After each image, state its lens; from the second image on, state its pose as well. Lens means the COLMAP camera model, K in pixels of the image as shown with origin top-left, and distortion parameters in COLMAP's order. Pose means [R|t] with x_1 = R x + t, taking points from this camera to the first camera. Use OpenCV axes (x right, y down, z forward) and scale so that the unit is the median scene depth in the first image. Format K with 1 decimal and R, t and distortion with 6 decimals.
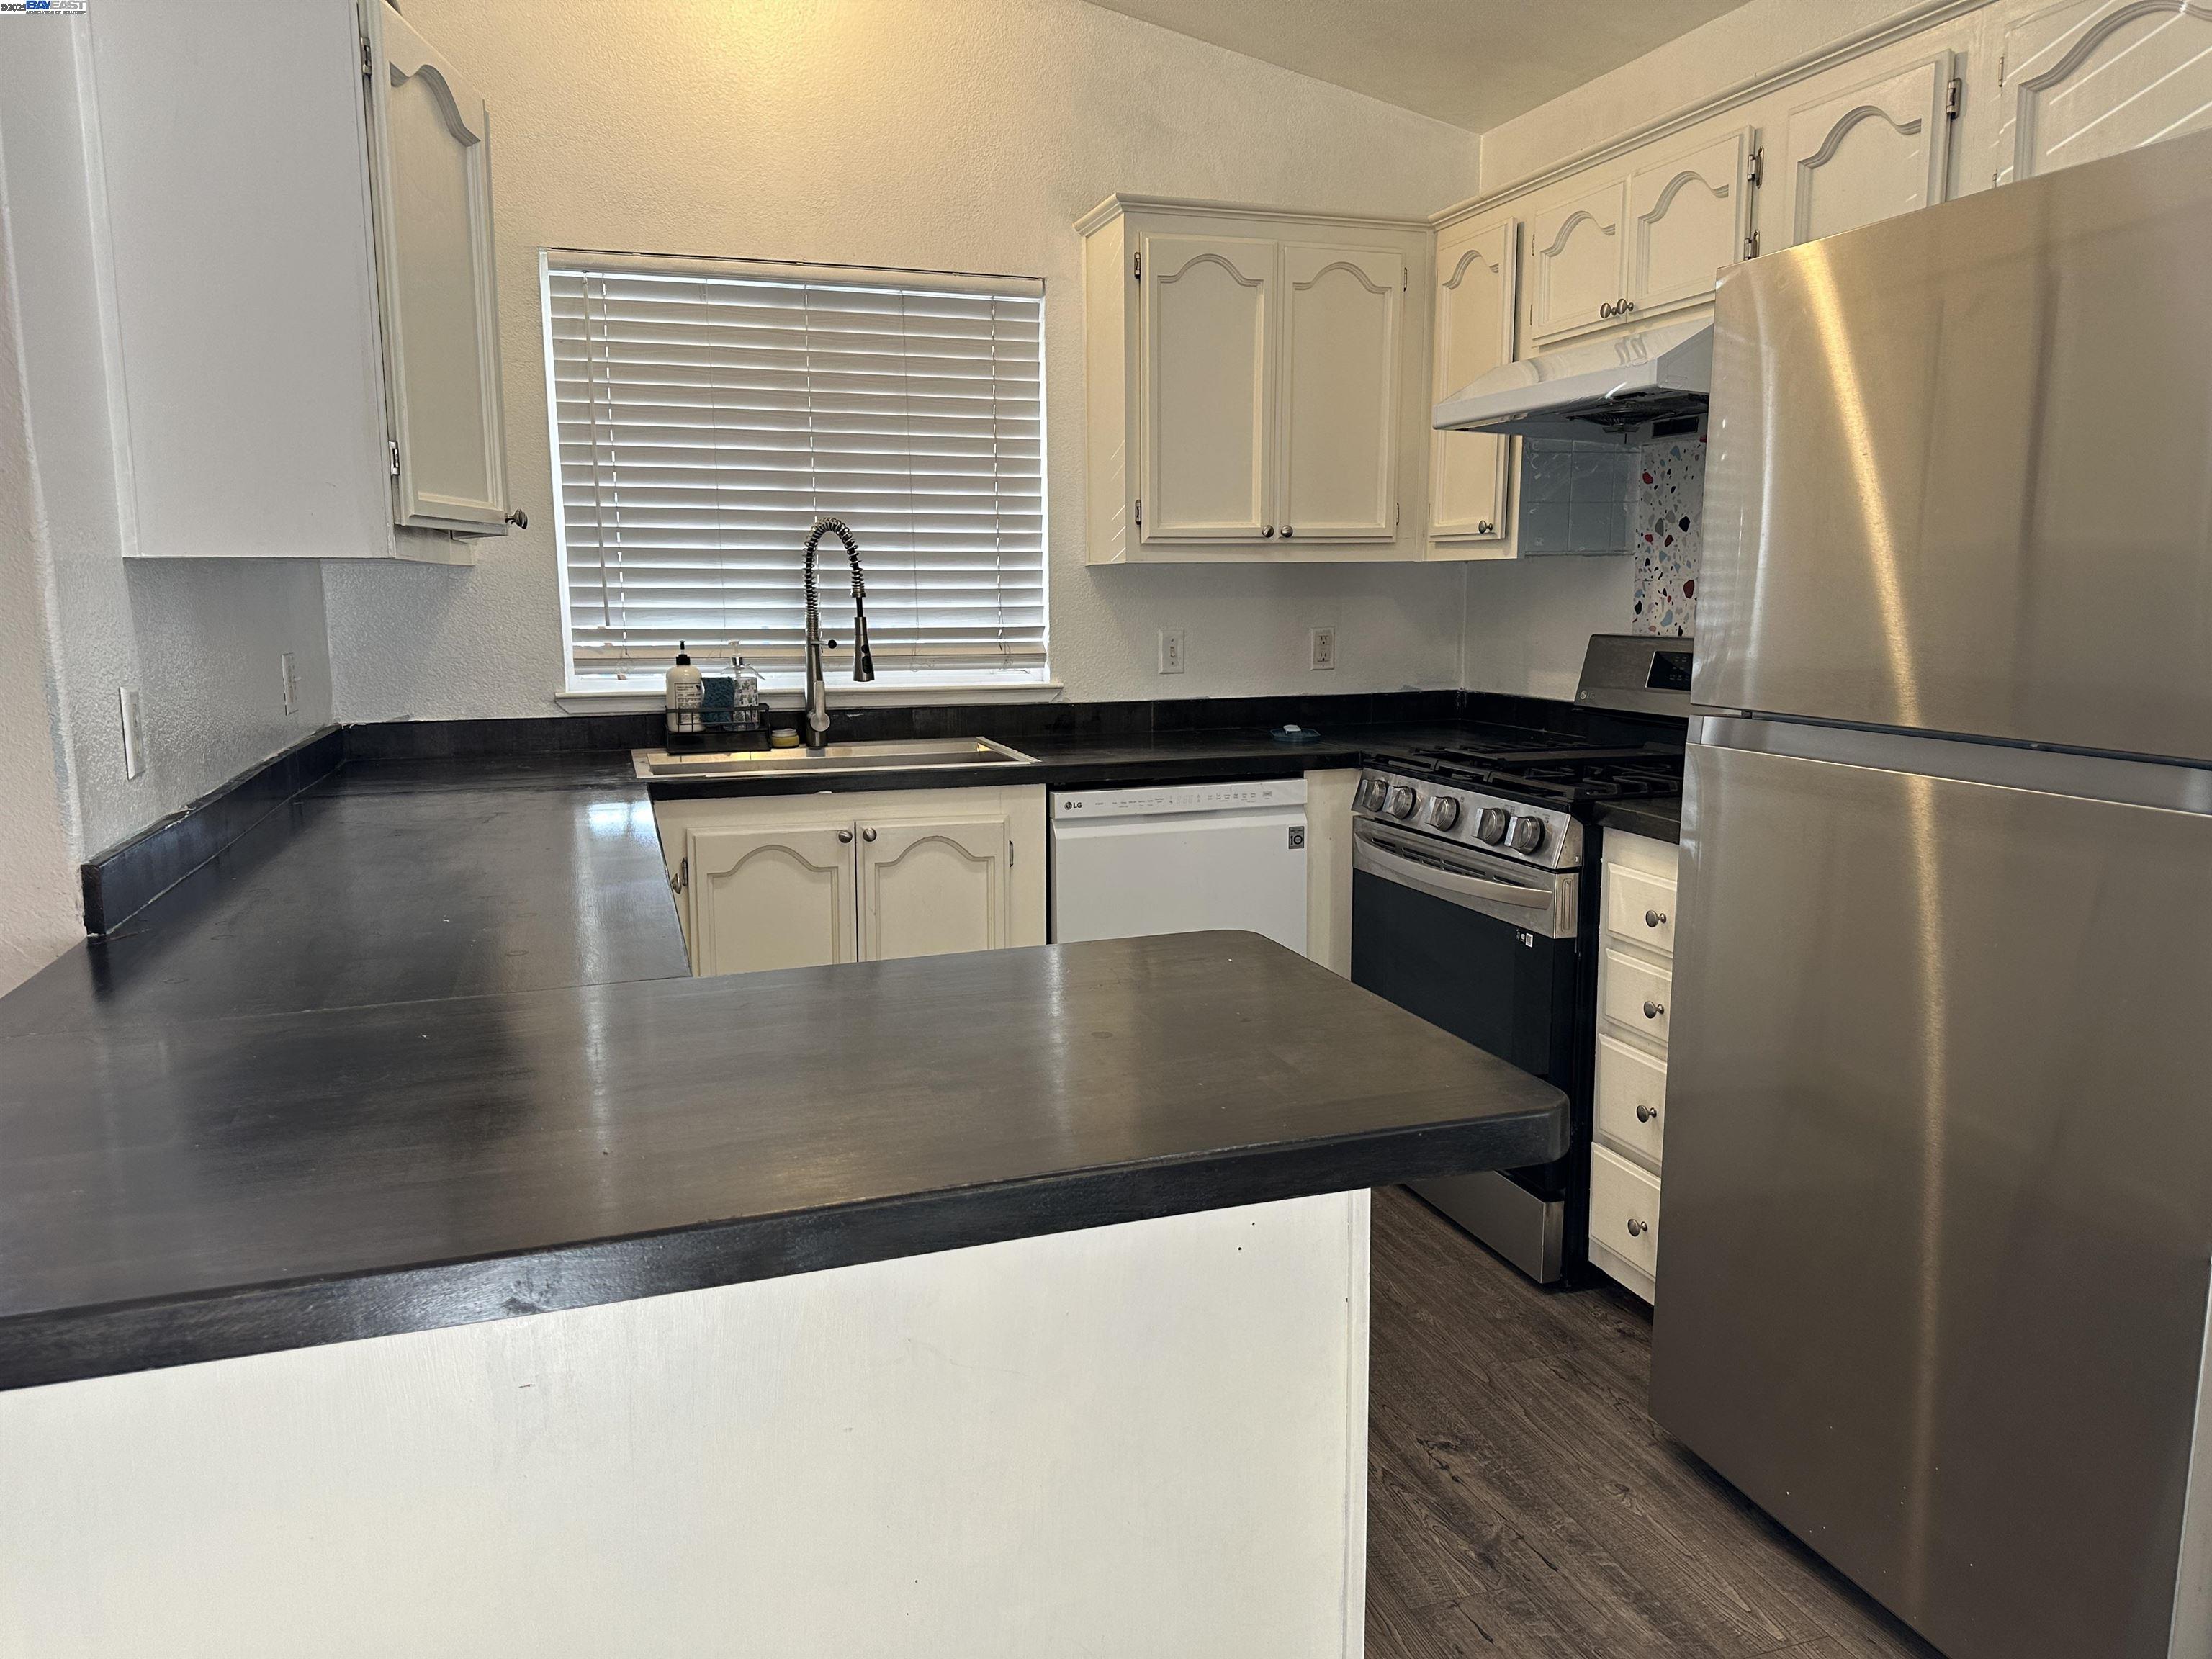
lens RADIAL K [[1578.5, 0, 1106.6], [0, 1578.5, 822.2], [0, 0, 1]] dist [0.146411, -0.203016]
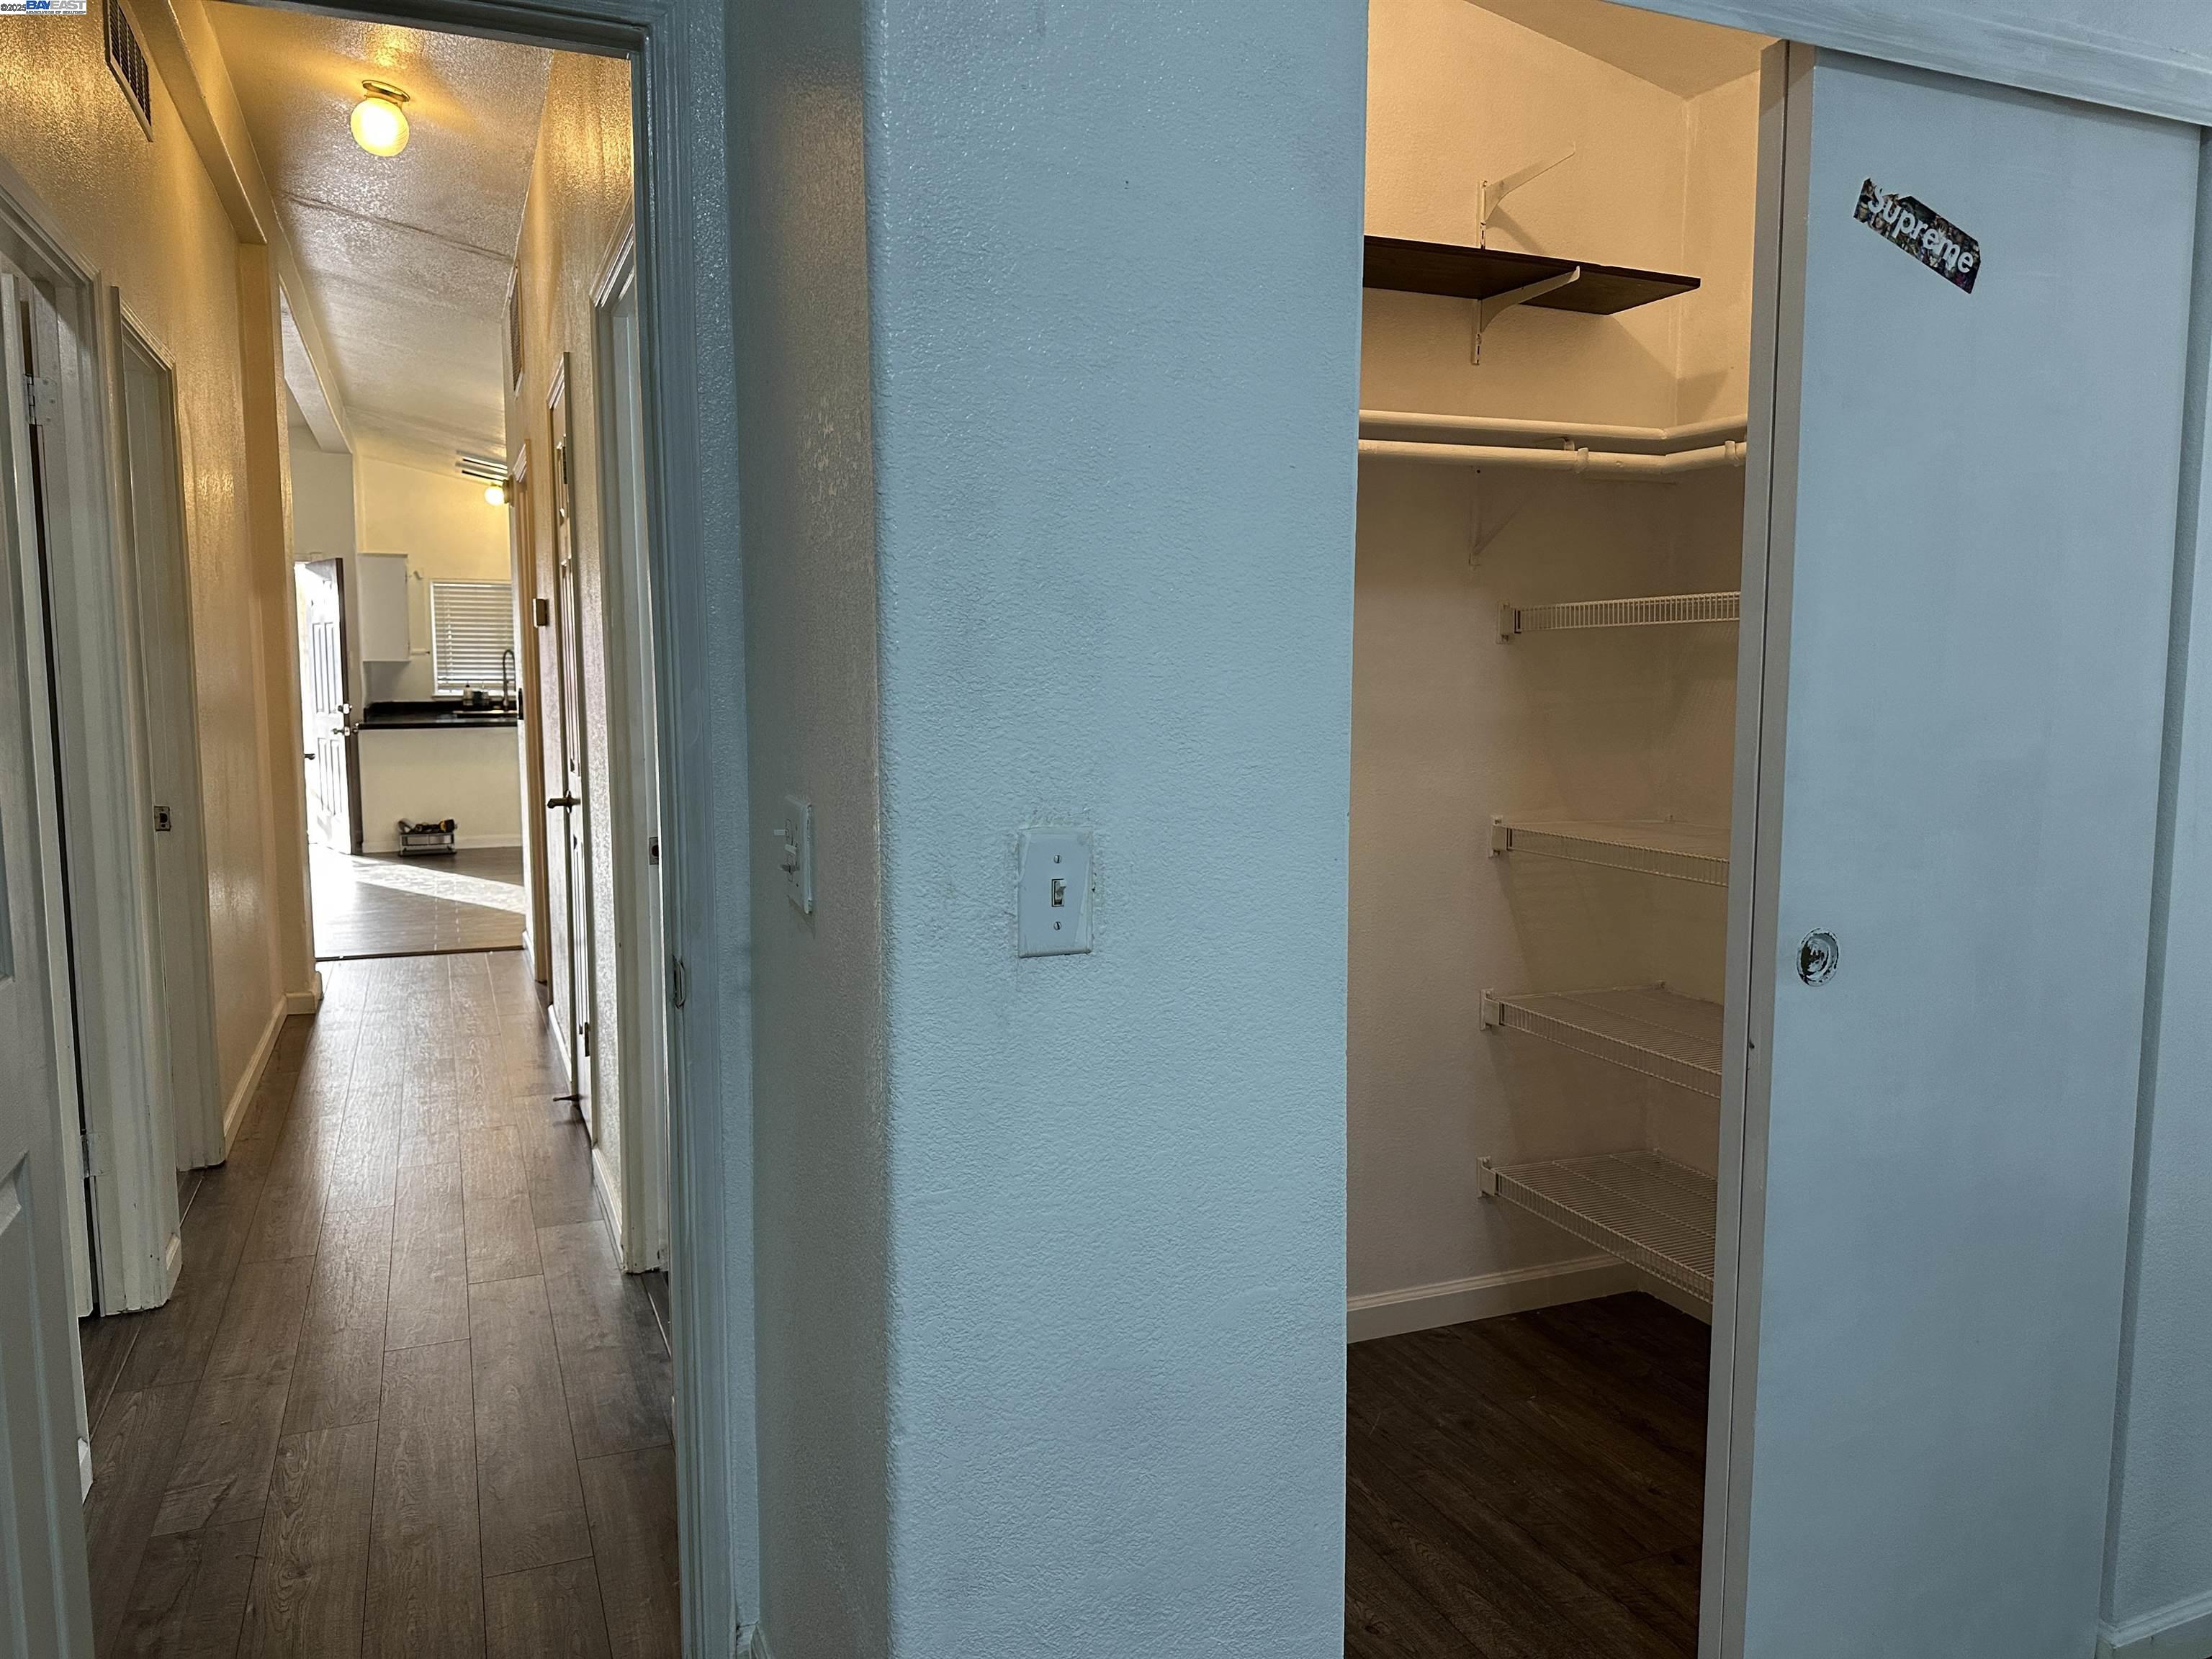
lens RADIAL K [[1578.8, 0, 1103.7], [0, 1578.8, 834.1], [0, 0, 1]] dist [0.032826, -0.032150]
pose [[0.996765, -0.002187, 0.080335, 0.916532], [0.005869, 0.998941, -0.045626, 0.420505], [-0.080151, 0.045950, 0.995723, -2.790827]]
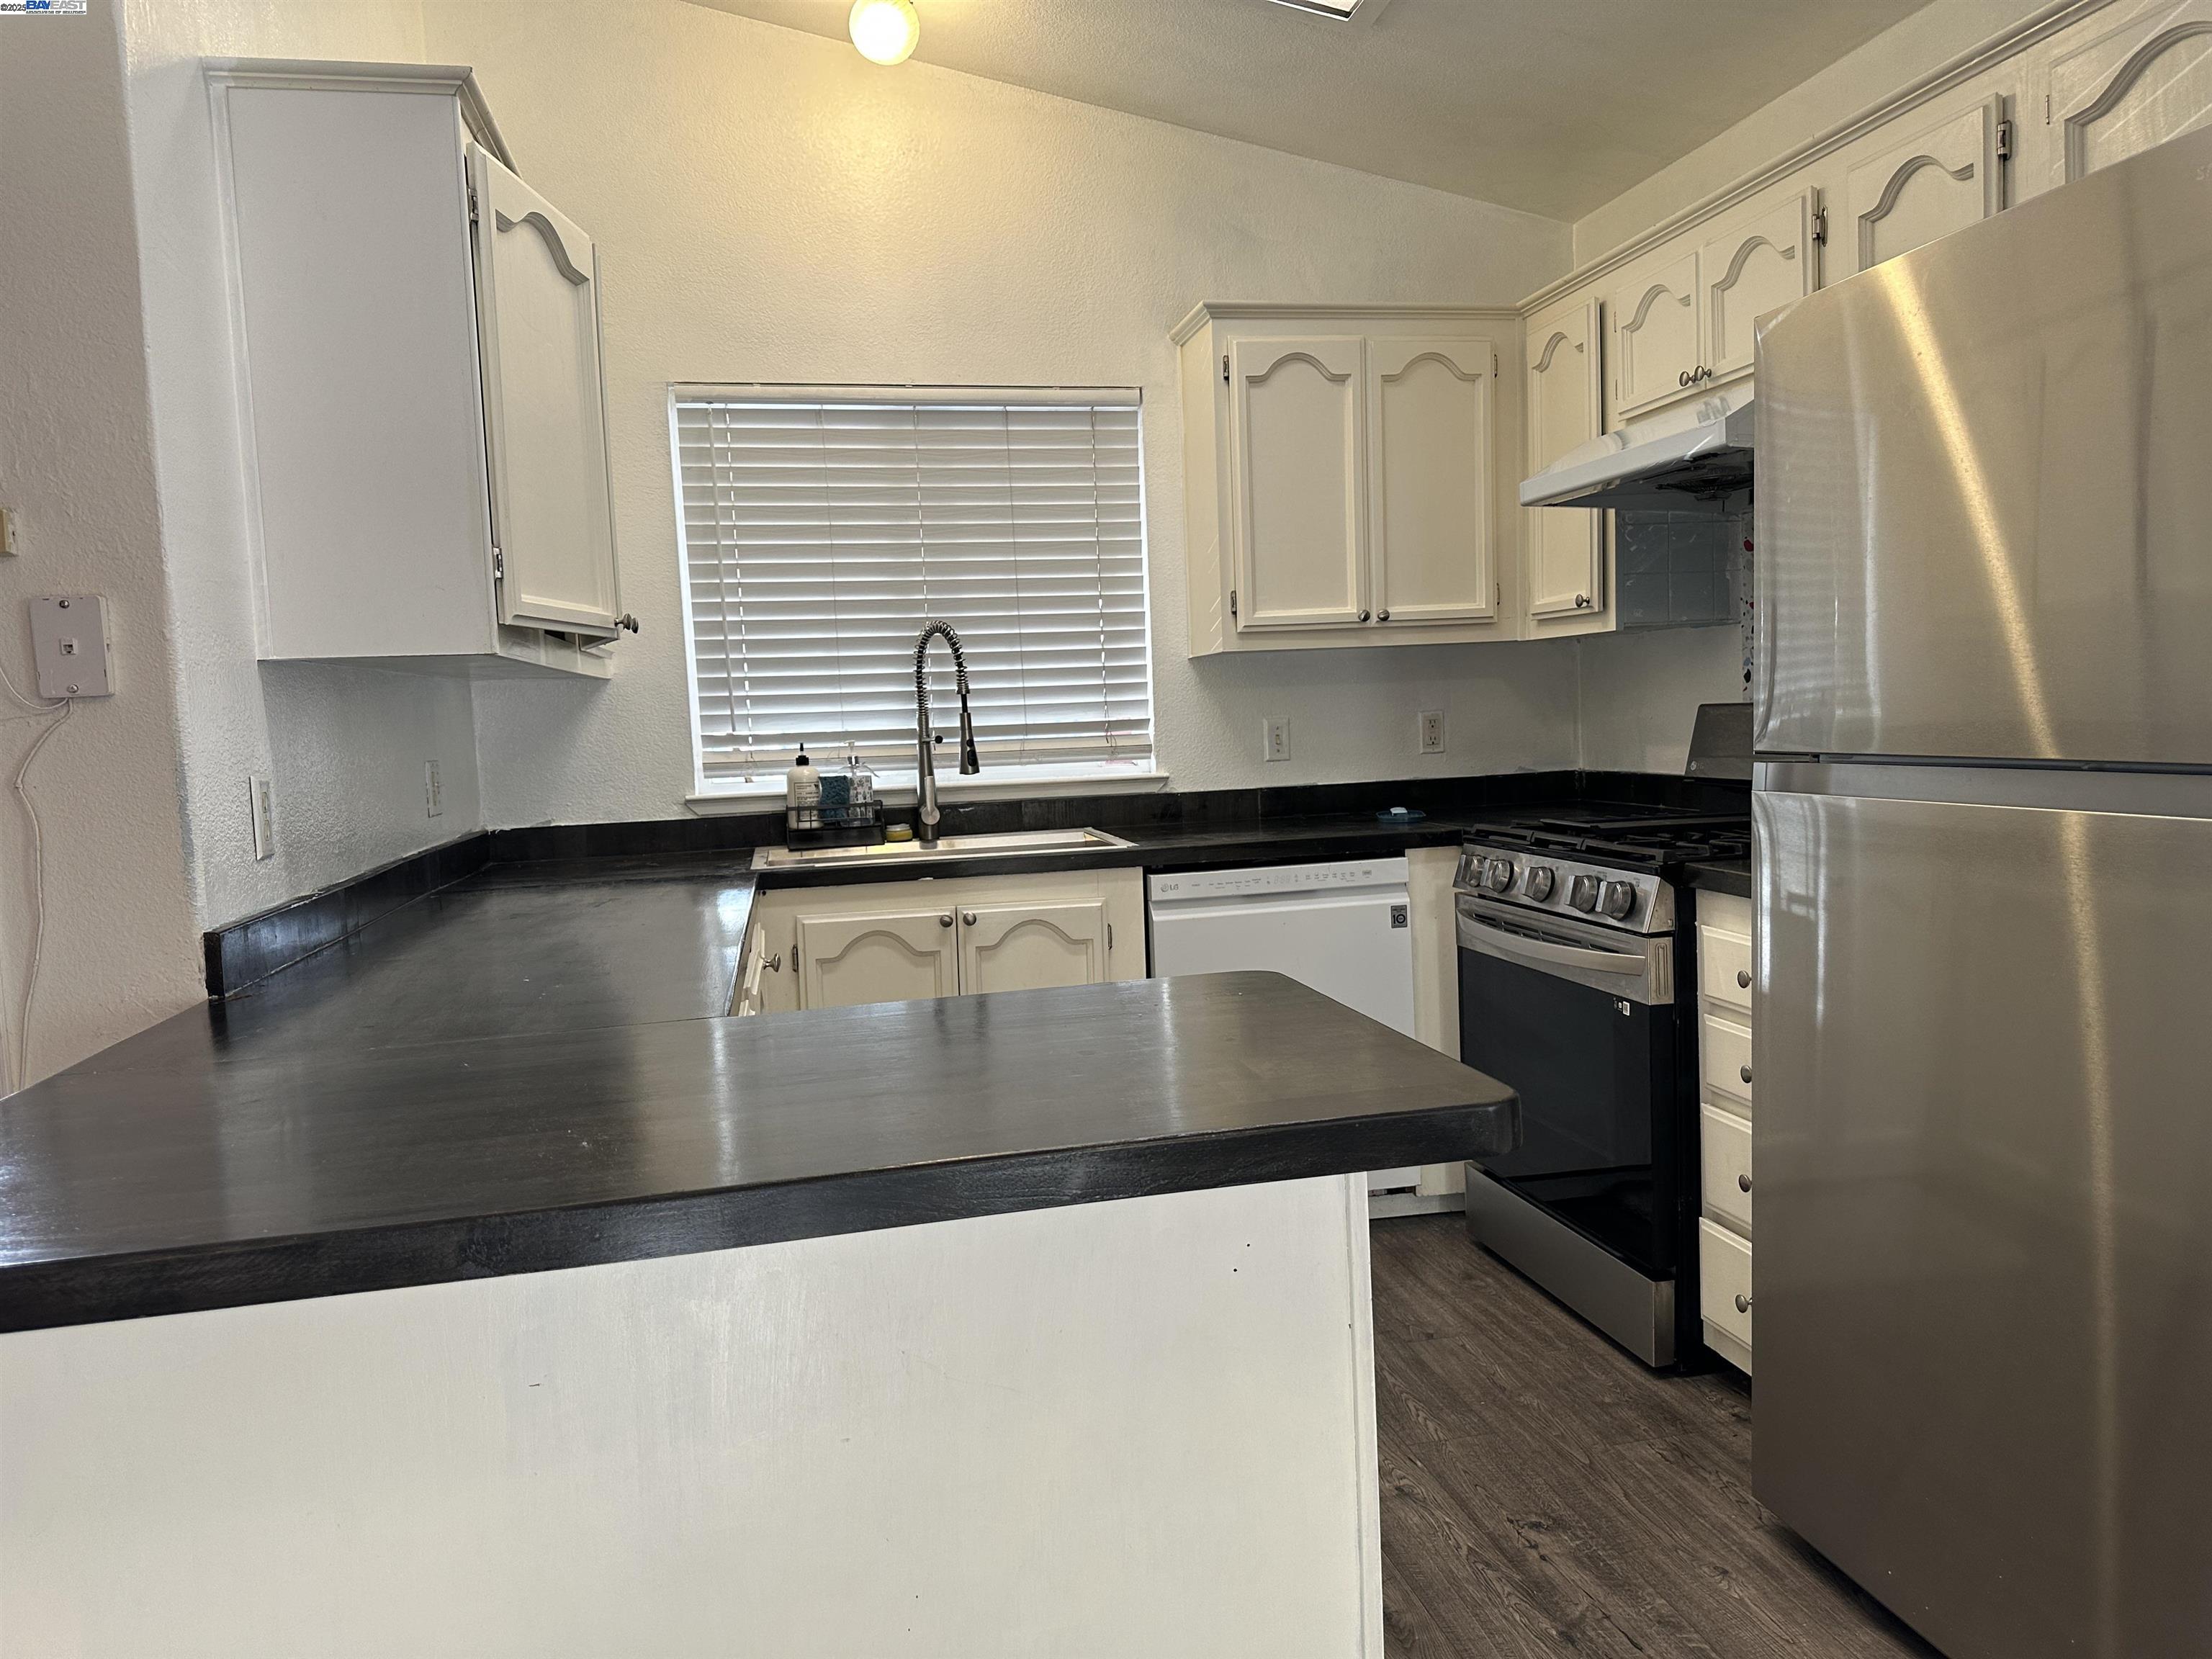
lens RADIAL K [[1578.9, 0, 1108.5], [0, 1578.9, 834.0], [0, 0, 1]] dist [0.142972, -0.196145]
pose [[0.993637, -0.027222, -0.109293, 0.048287], [0.019512, 0.997285, -0.071006, 0.024800], [0.110929, 0.068422, 0.991470, -0.011618]]
